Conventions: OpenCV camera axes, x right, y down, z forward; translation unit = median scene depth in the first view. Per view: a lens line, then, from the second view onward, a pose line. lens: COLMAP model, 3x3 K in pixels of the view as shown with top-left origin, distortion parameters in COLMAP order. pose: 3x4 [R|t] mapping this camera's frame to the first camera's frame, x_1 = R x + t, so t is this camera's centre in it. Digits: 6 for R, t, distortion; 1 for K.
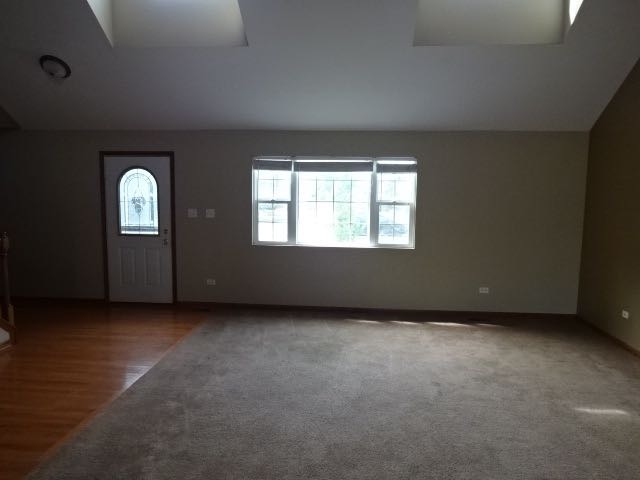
lens RADIAL K [[473.8, 0, 319.2], [0, 473.8, 238.5], [0, 0, 1]] dist [-0.027452, 0.012483]
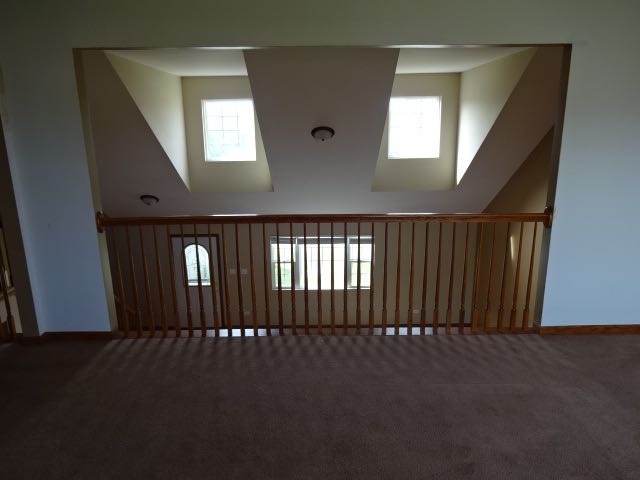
lens RADIAL K [[473.8, 0, 319.6], [0, 473.8, 239.6], [0, 0, 1]] dist [-0.027452, 0.012483]
pose [[0.995134, -0.041996, 0.089129, -0.121357], [0.028125, 0.988052, 0.151535, -0.403040], [-0.094428, -0.148291, 0.984425, -0.580179]]
